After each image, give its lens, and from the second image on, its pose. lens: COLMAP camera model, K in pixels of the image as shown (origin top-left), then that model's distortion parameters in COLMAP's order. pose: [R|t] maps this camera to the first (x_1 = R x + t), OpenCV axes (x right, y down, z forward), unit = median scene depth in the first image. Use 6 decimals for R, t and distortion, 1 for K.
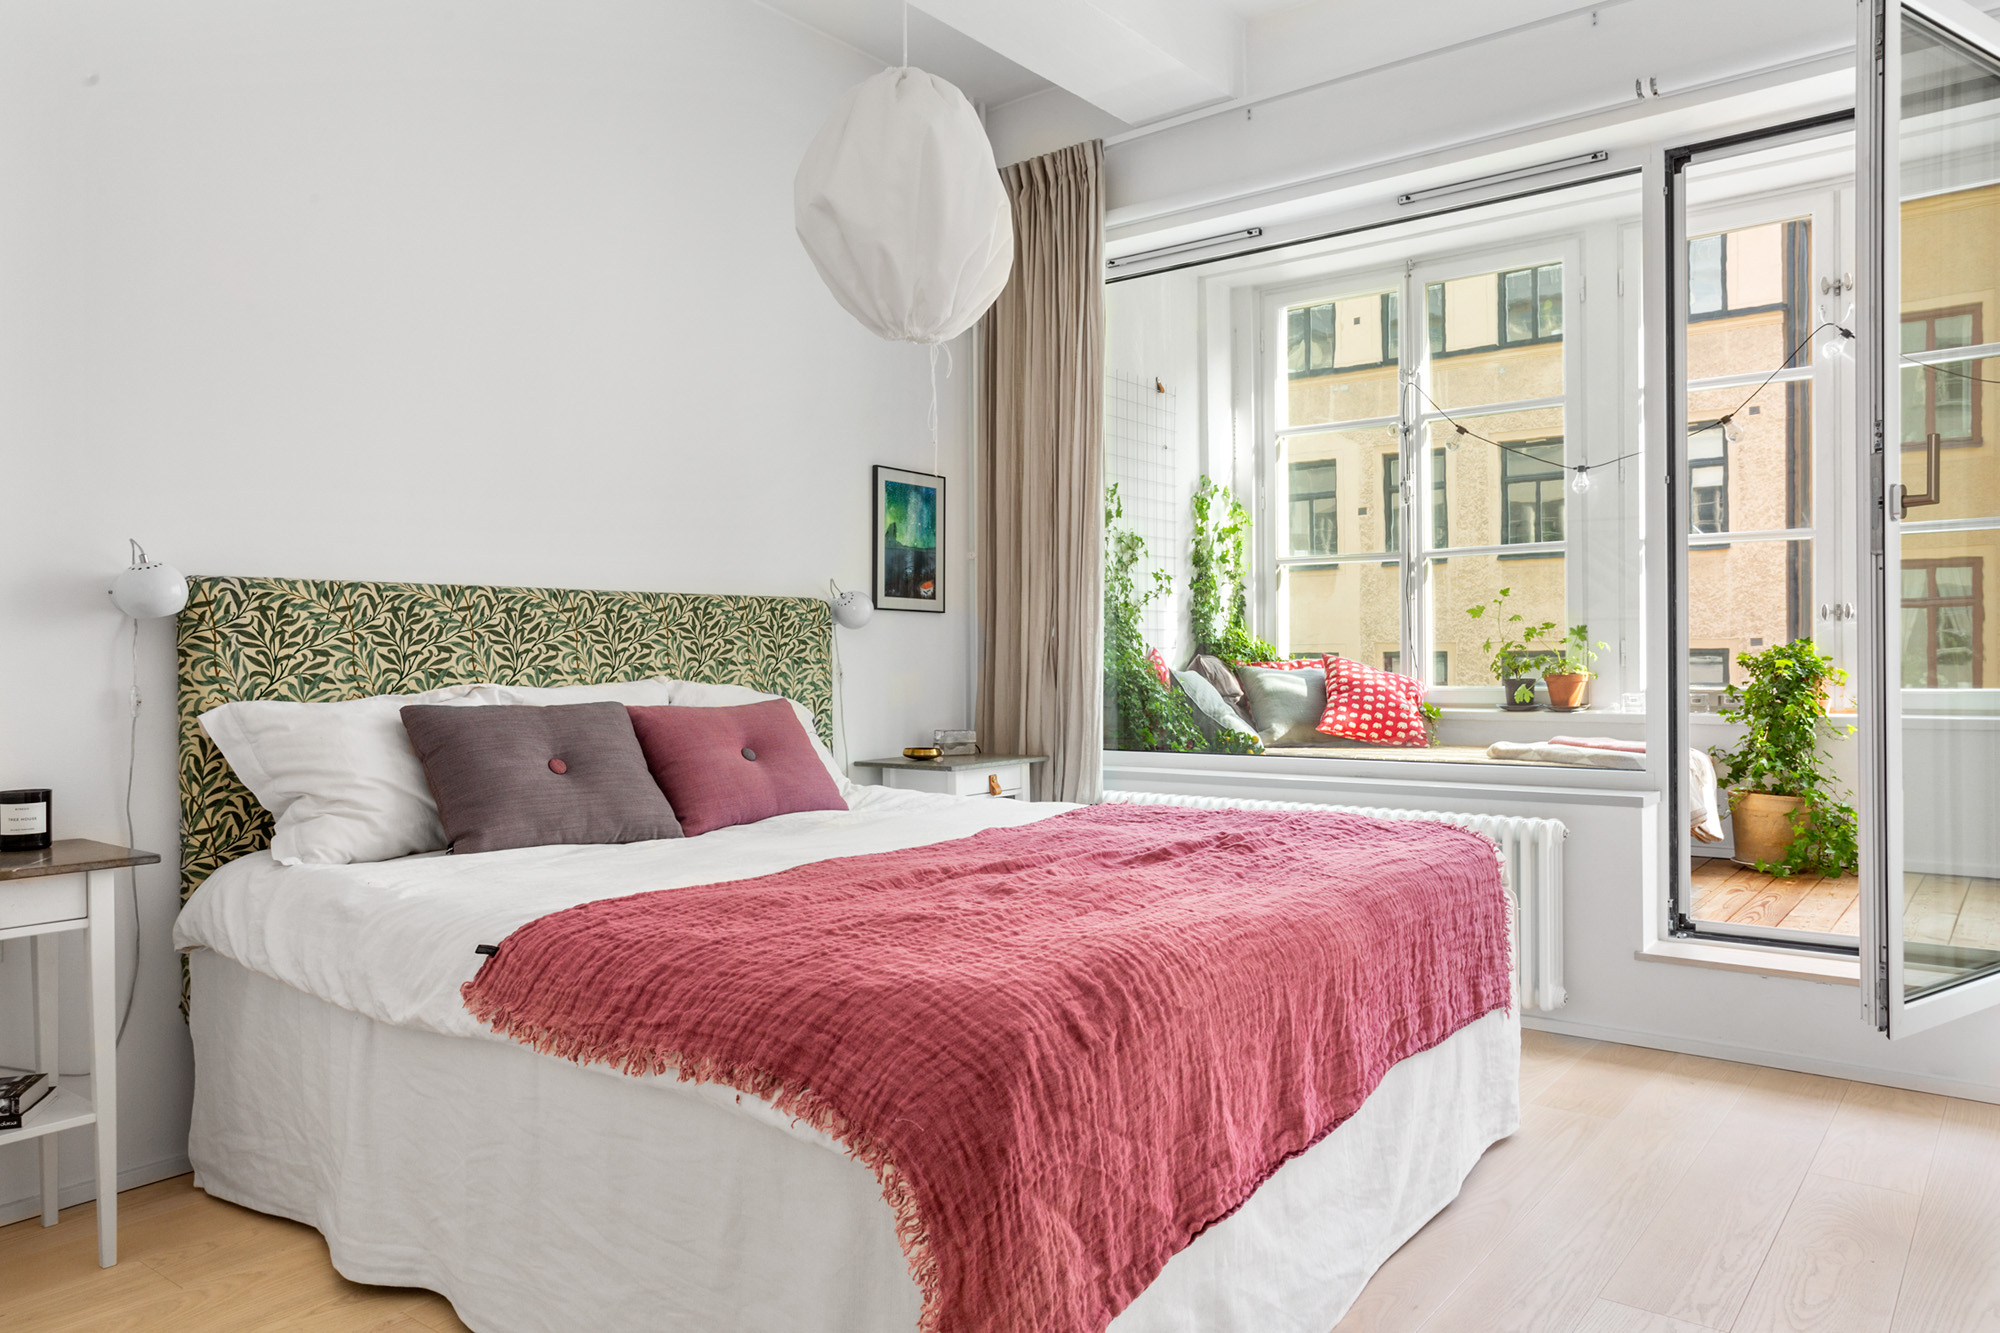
lens RADIAL K [[1367.3, 0, 998.6], [0, 1367.3, 659.6], [0, 0, 1]] dist [-0.022828, 0.054335]
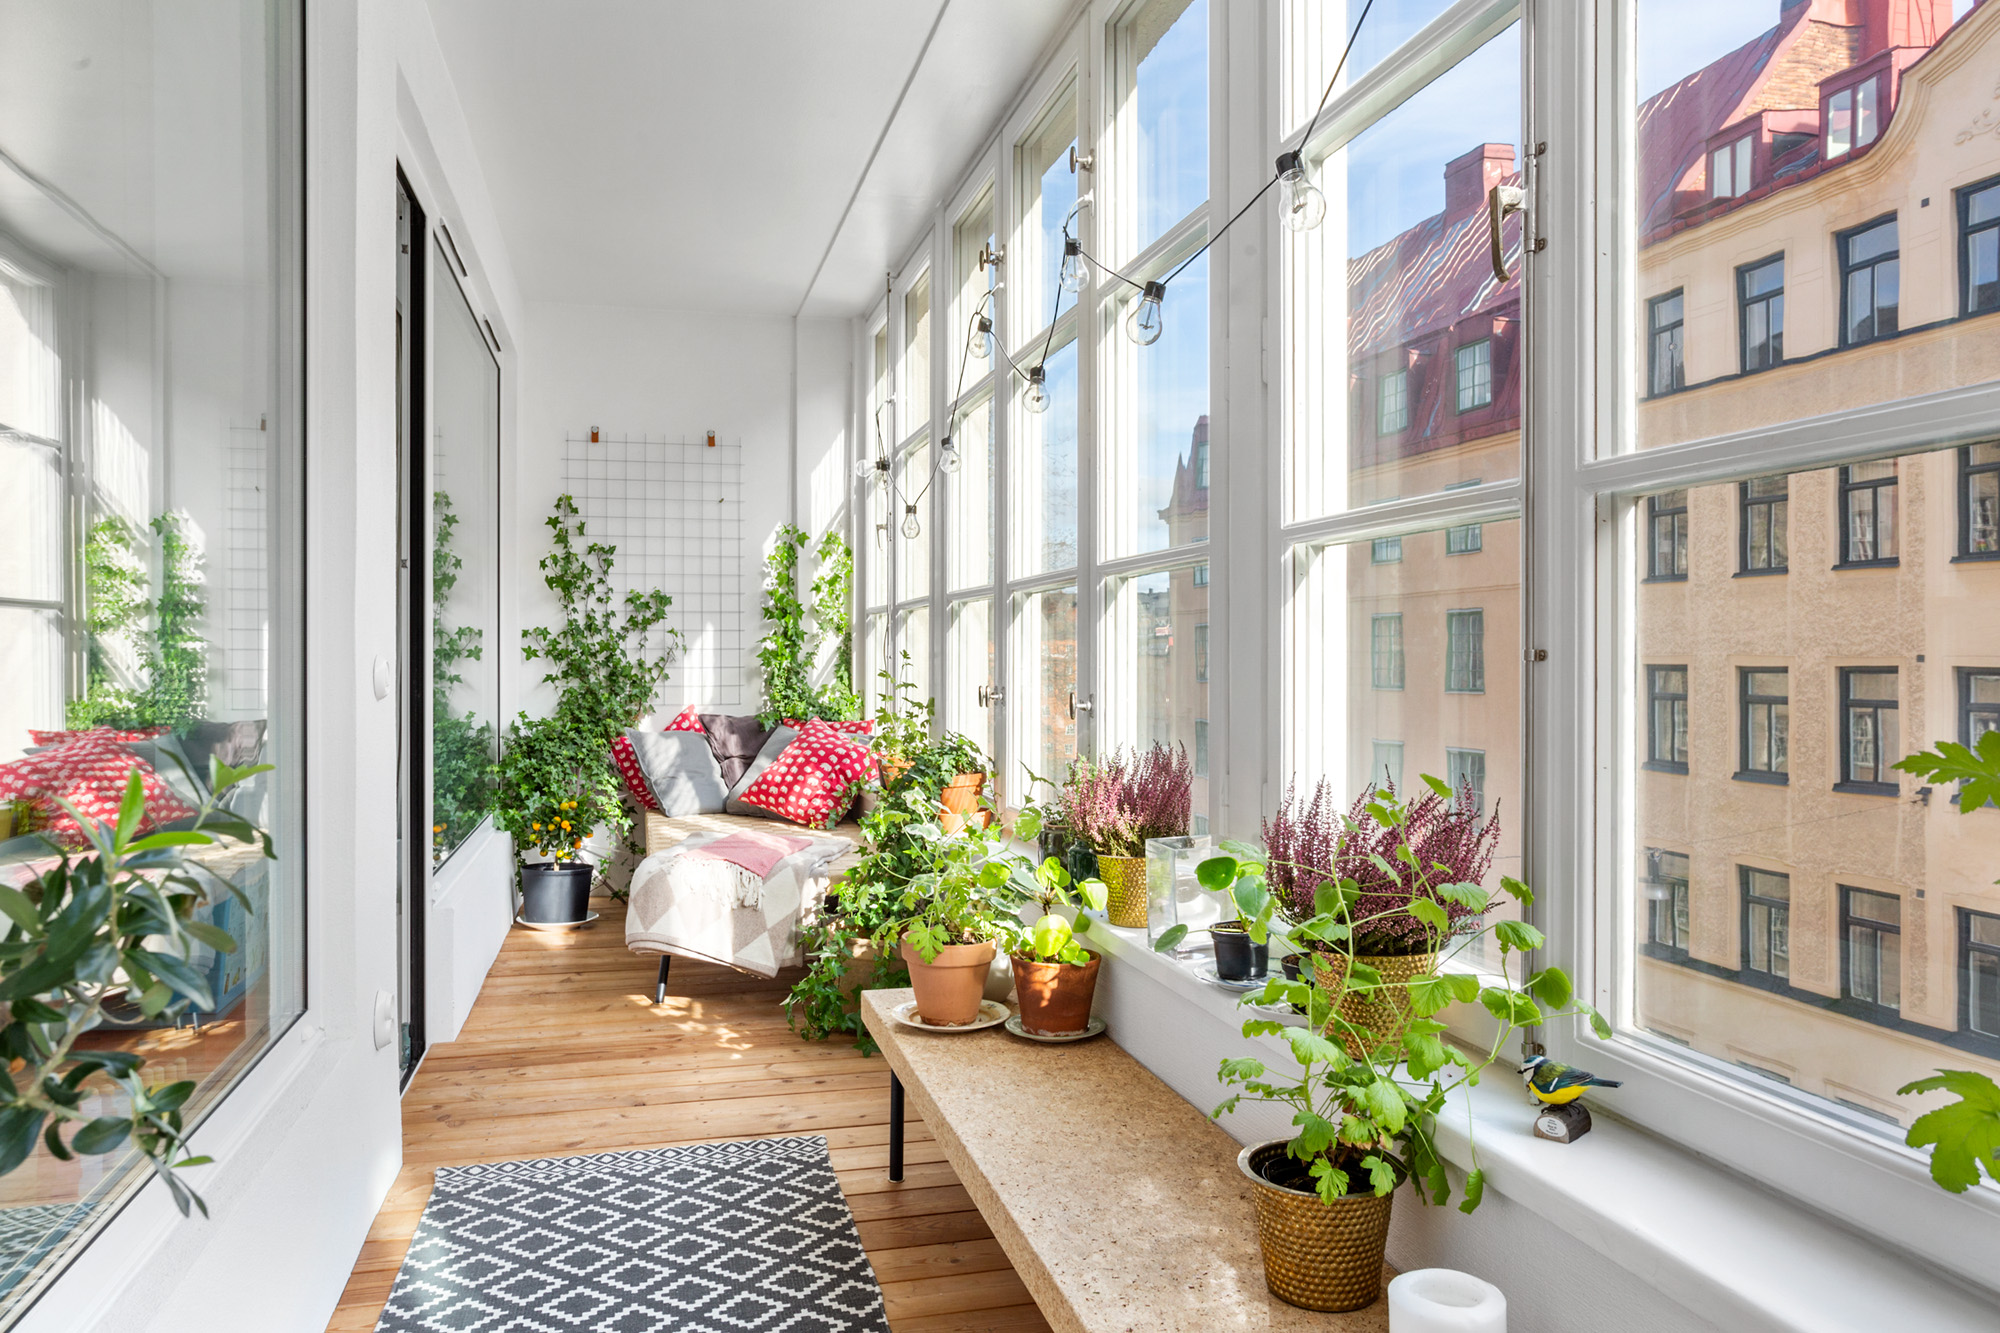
lens RADIAL K [[1403.3, 0, 1000.0], [0, 1403.3, 666.5], [0, 0, 1]] dist [-0.002311, -0.002339]
pose [[0.792492, 0.013885, -0.609724, 0.902756], [-0.005952, 0.999869, 0.015033, -0.052576], [0.609853, -0.008284, 0.792471, 0.323200]]
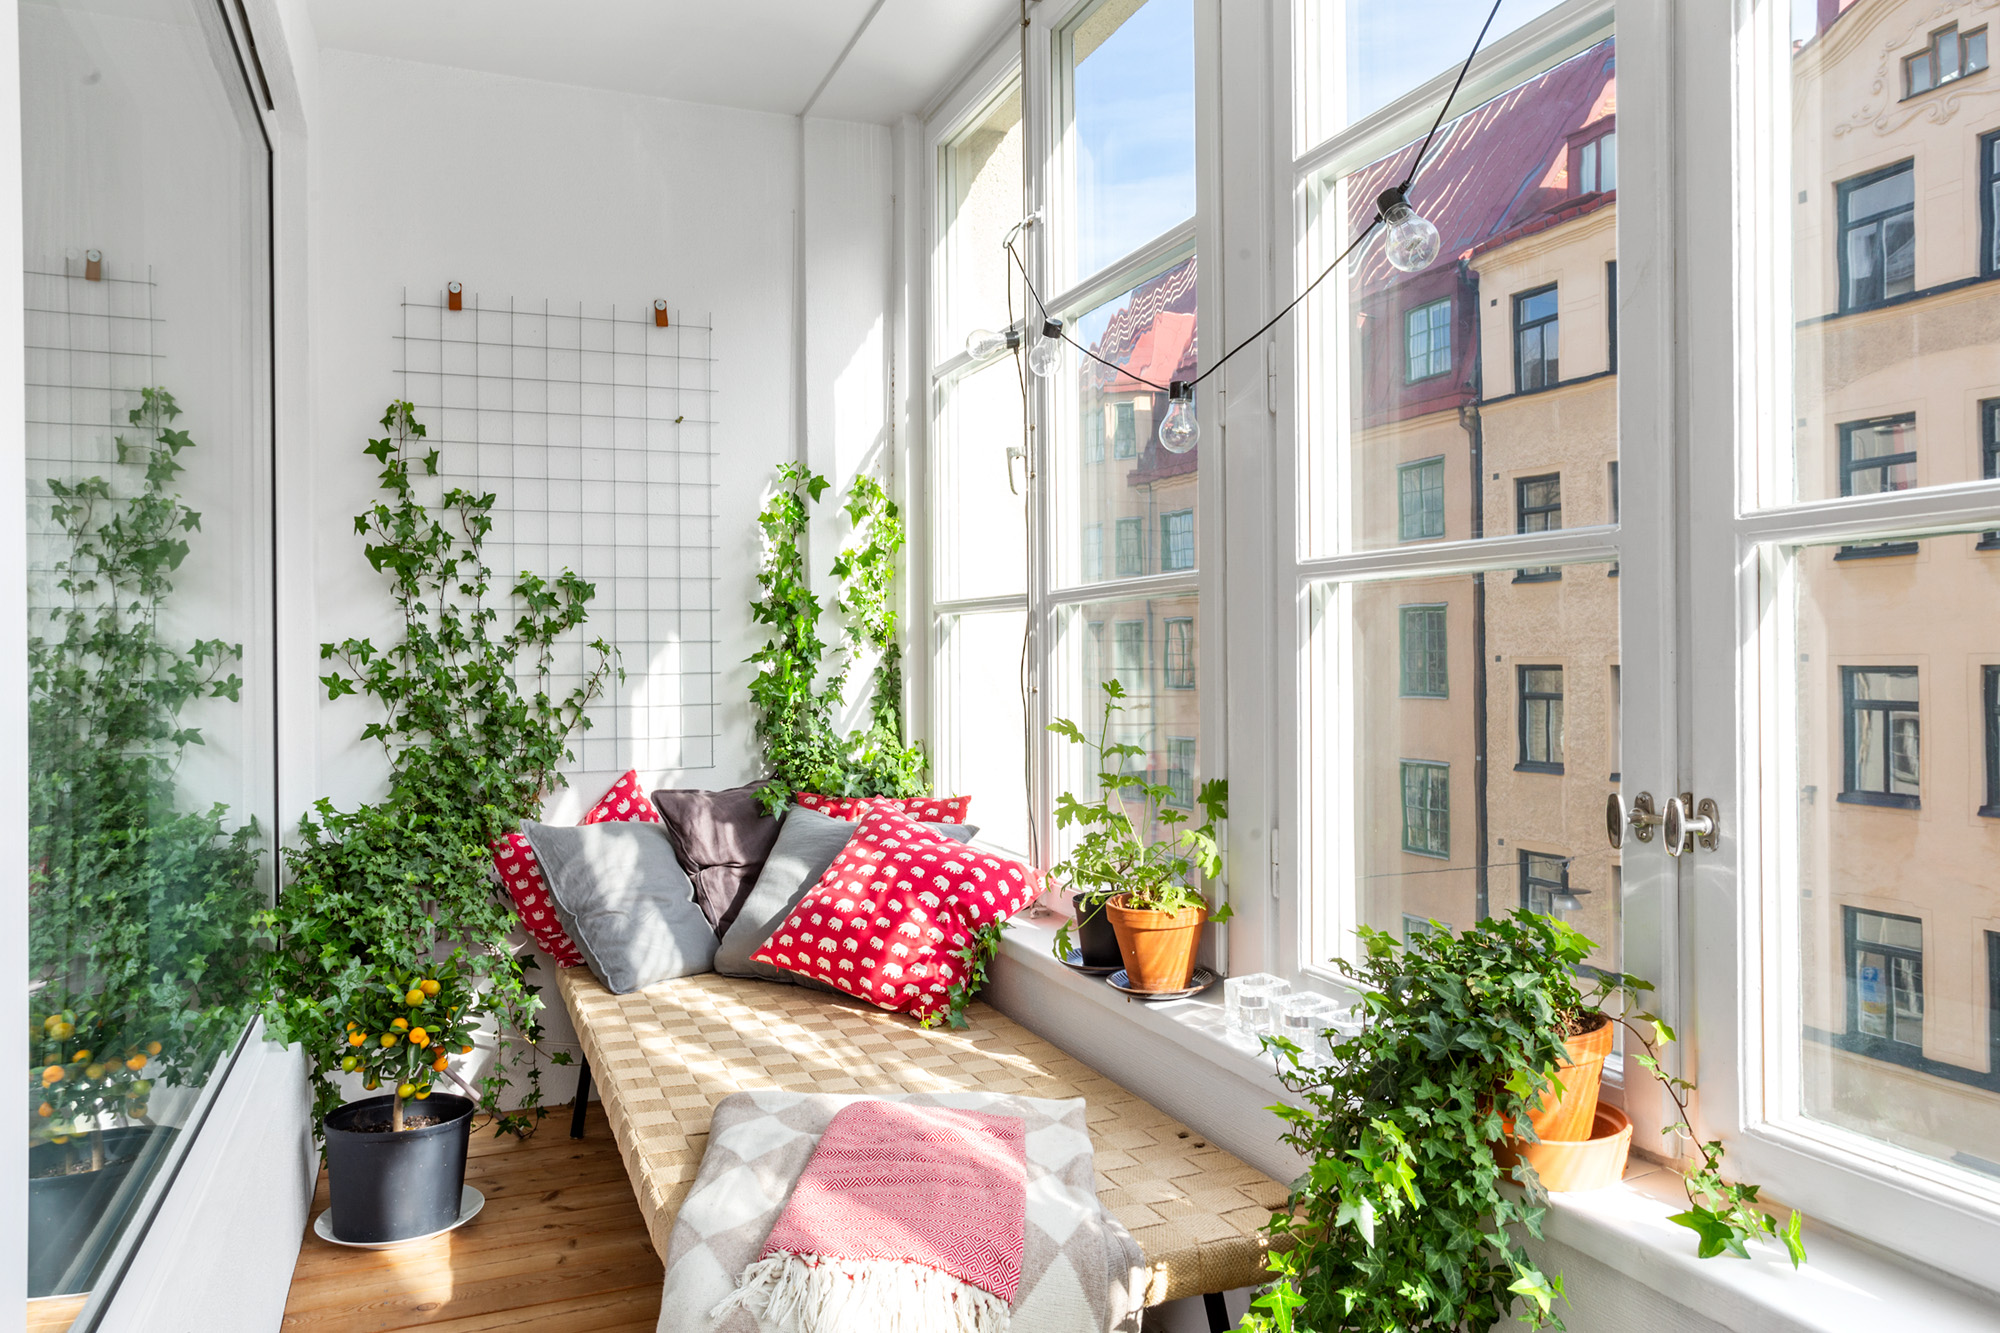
lens RADIAL K [[1367.3, 0, 998.6], [0, 1367.3, 659.6], [0, 0, 1]] dist [-0.022828, 0.054335]
pose [[0.868582, 0.002303, -0.495541, 0.526522], [0.002497, 0.999956, 0.009023, -0.059598], [0.495540, -0.009075, 0.868538, 0.569910]]
